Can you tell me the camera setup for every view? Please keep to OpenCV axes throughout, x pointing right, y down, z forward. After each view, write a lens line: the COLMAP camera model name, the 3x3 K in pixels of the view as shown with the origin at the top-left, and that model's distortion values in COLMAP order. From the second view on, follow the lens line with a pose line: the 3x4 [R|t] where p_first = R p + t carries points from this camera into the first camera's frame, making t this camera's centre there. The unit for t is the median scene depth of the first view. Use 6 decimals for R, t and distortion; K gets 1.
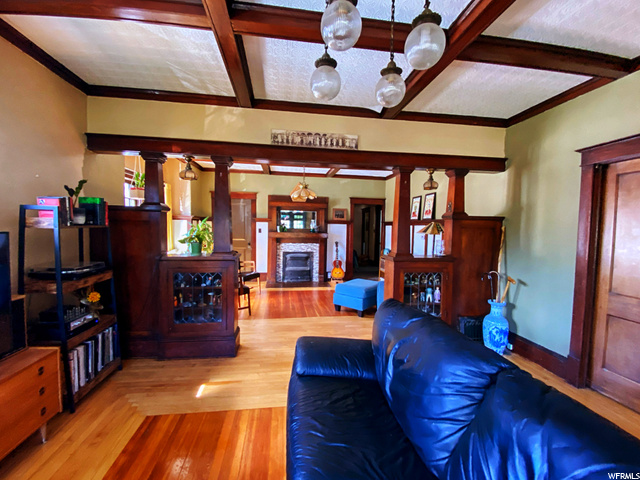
lens RADIAL K [[265.1, 0, 320.0], [0, 265.1, 240.0], [0, 0, 1]] dist [0.001571, -0.011568]
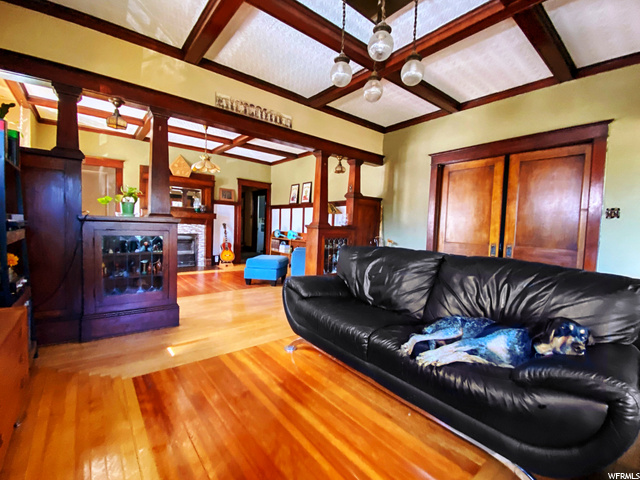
lens RADIAL K [[282.4, 0, 320.0], [0, 282.4, 240.0], [0, 0, 1]] dist [-0.002100, -0.000666]
pose [[0.854907, -0.013061, 0.518617, -0.208620], [0.004424, 0.999830, 0.017888, 0.061274], [-0.518762, -0.012999, 0.854820, -0.056385]]
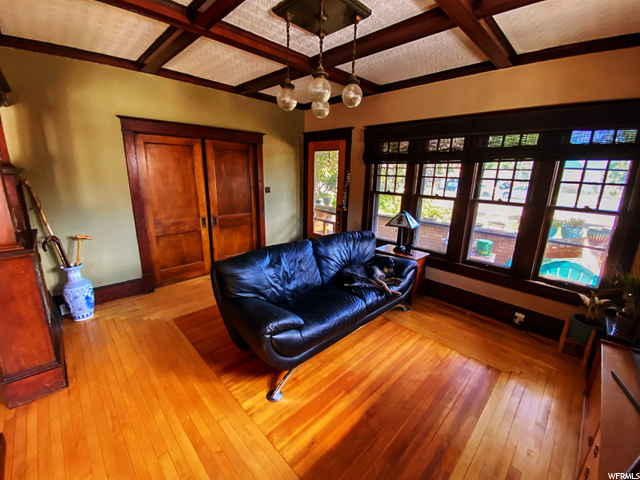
lens RADIAL K [[265.1, 0, 320.0], [0, 265.1, 240.0], [0, 0, 1]] dist [0.001571, -0.011568]
pose [[-0.600134, -0.229743, 0.766197, -0.279669], [0.005123, 0.956743, 0.290891, -0.058973], [-0.799883, 0.178499, -0.572997, 0.448105]]
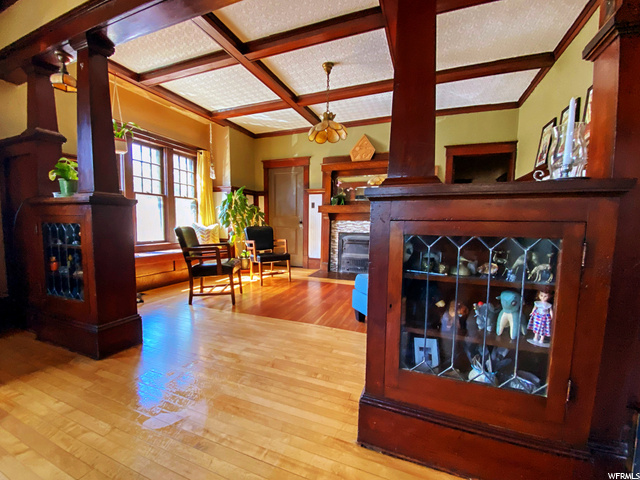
lens RADIAL K [[269.4, 0, 308.2], [0, 269.4, 251.1], [0, 0, 1]] dist [0.001669, 0.000042]
pose [[0.860394, 0.046780, -0.507477, 0.210642], [-0.022471, 0.998292, 0.053924, 0.070524], [0.509133, -0.034993, 0.859976, 0.357386]]
